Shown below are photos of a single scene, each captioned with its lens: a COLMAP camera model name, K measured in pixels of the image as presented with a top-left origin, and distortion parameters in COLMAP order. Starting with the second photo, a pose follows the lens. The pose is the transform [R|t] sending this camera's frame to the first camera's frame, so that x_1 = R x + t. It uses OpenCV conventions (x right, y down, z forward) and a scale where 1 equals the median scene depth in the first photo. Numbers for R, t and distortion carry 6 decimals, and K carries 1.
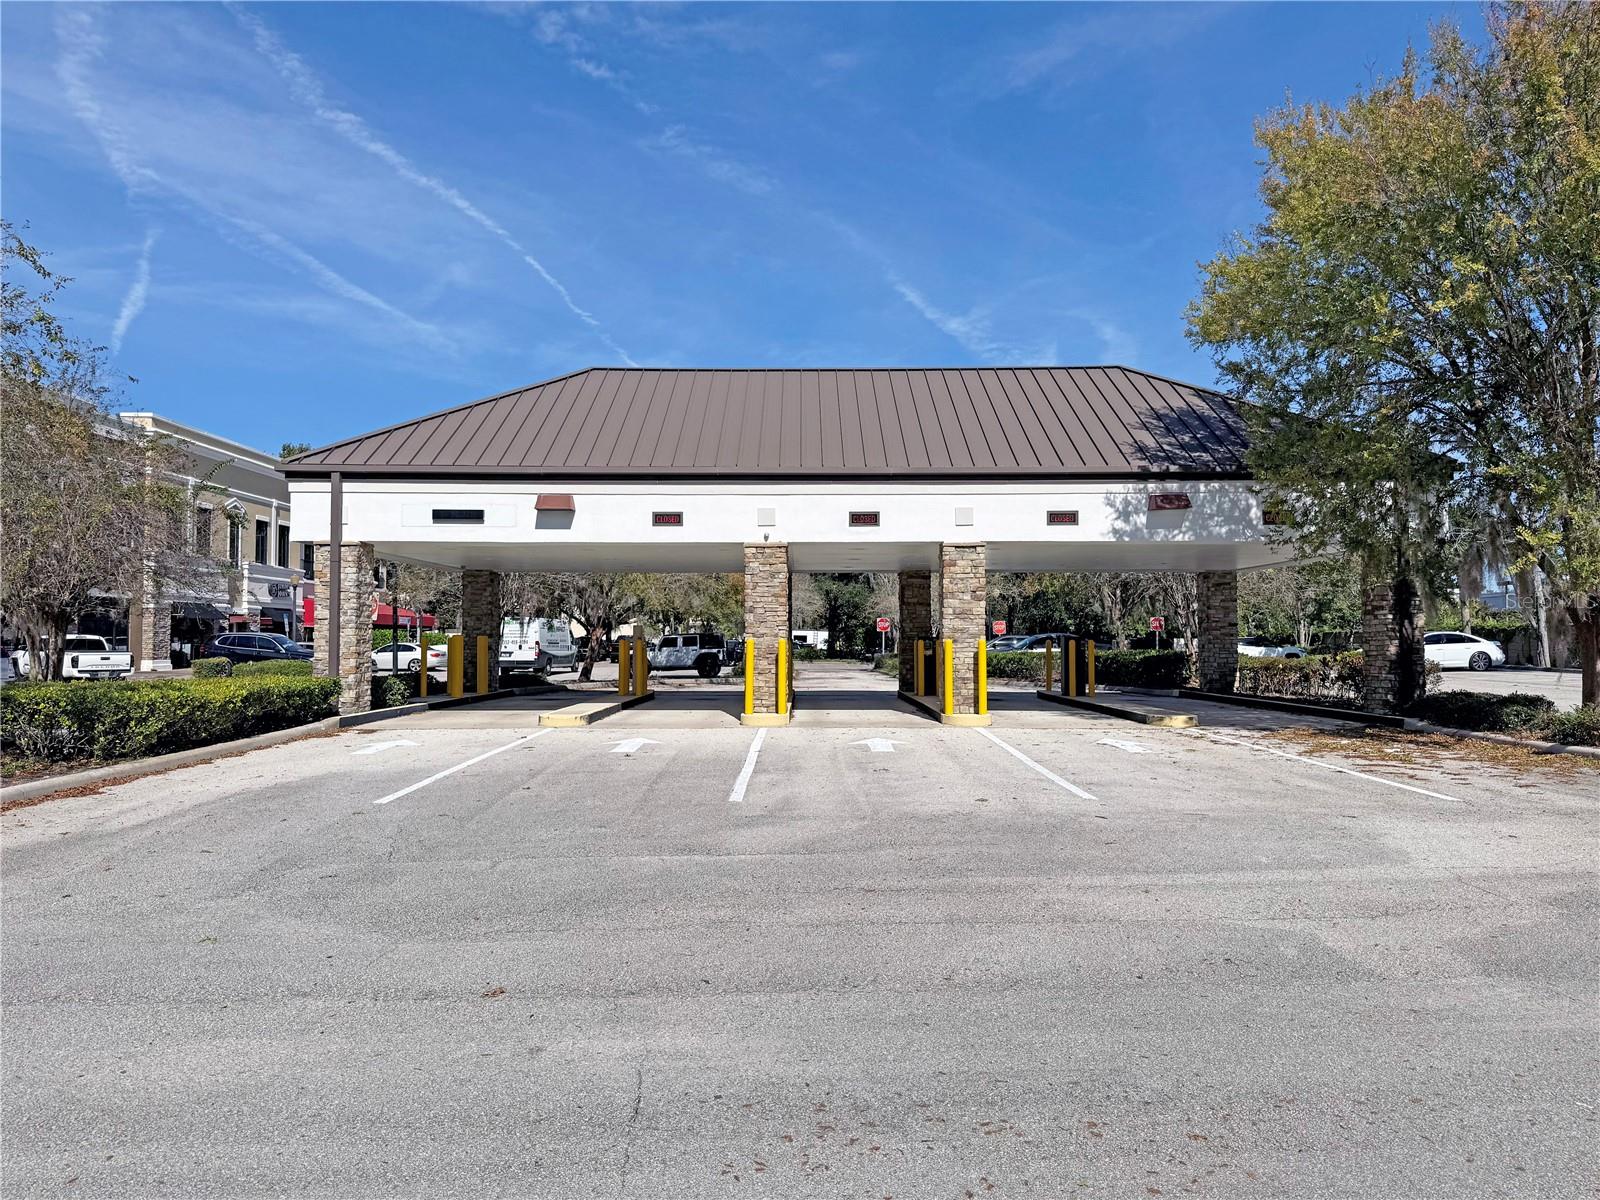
lens RADIAL K [[1103.3, 0, 800.0], [0, 1103.3, 600.0], [0, 0, 1]] dist [-0.004627, -0.002733]
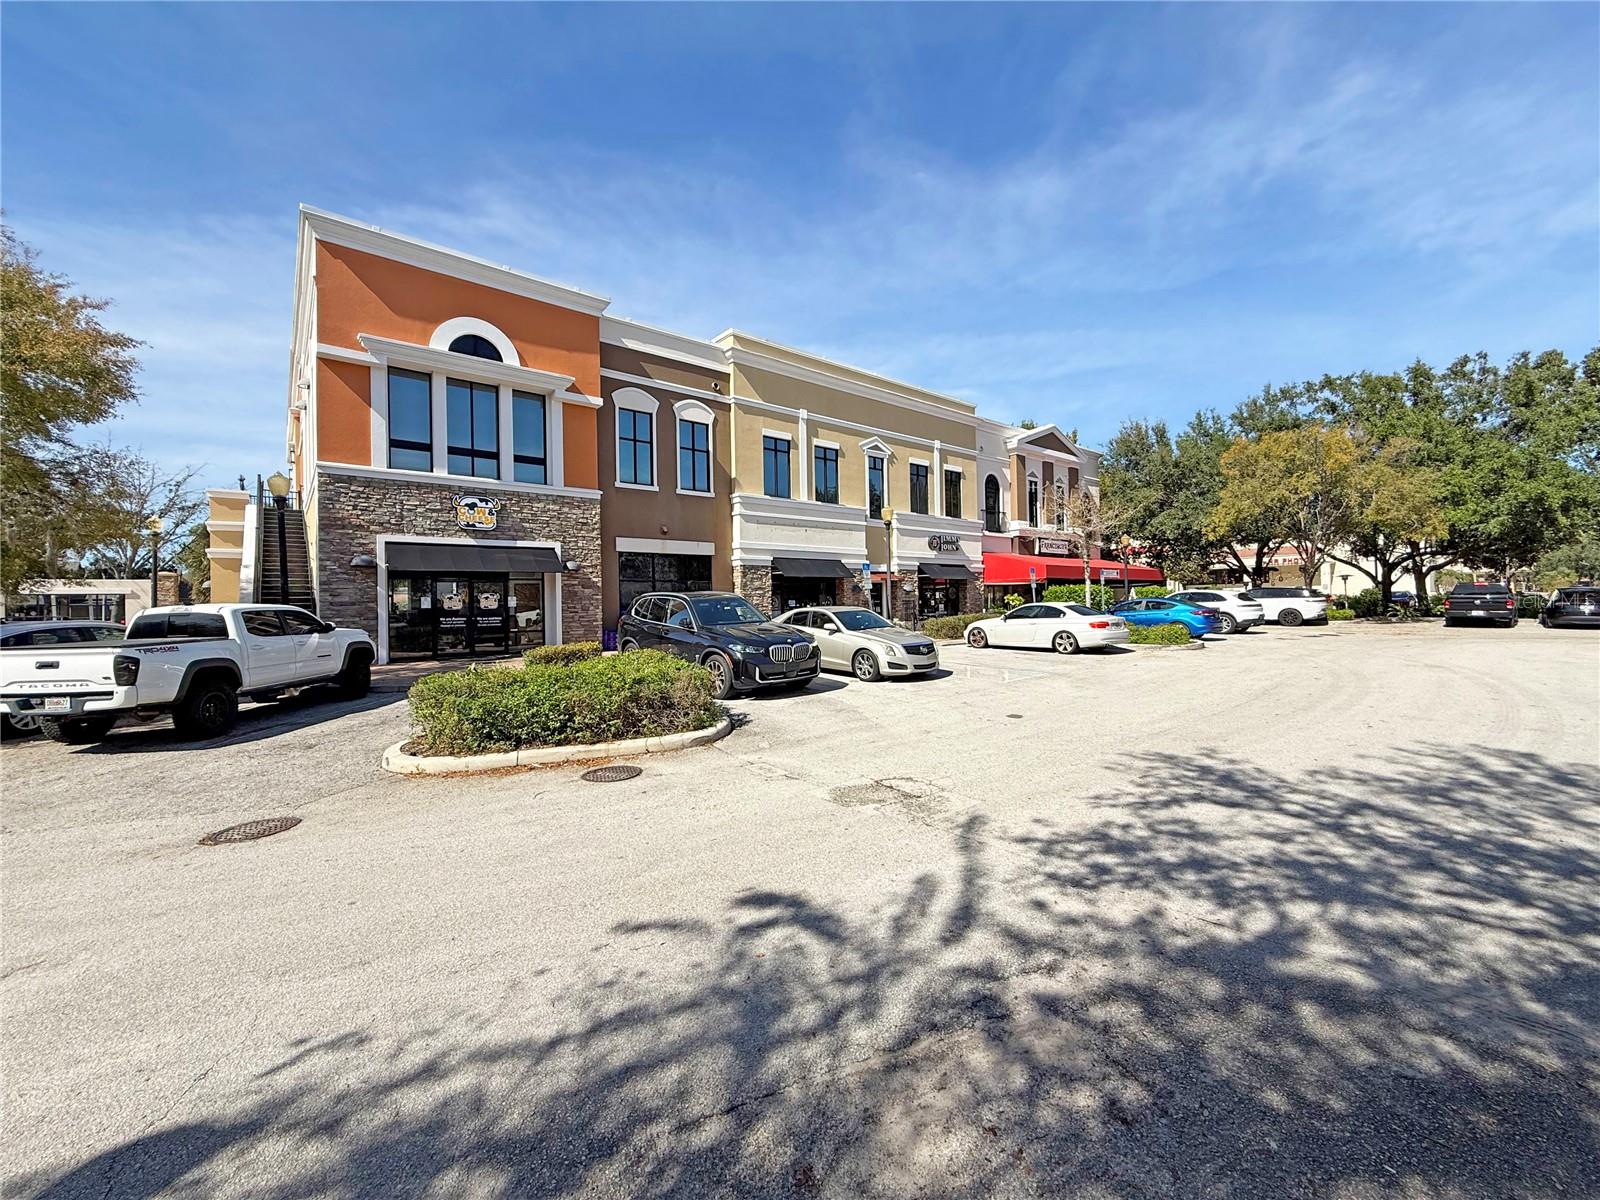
lens RADIAL K [[636.5, 0, 792.5], [0, 636.5, 594.7], [0, 0, 1]] dist [-0.000448, 0.000042]
pose [[0.628875, 0.036475, -0.776651, -0.152251], [0.012725, 0.998282, 0.057187, 0.001477], [0.777403, -0.045847, 0.627330, 0.603258]]
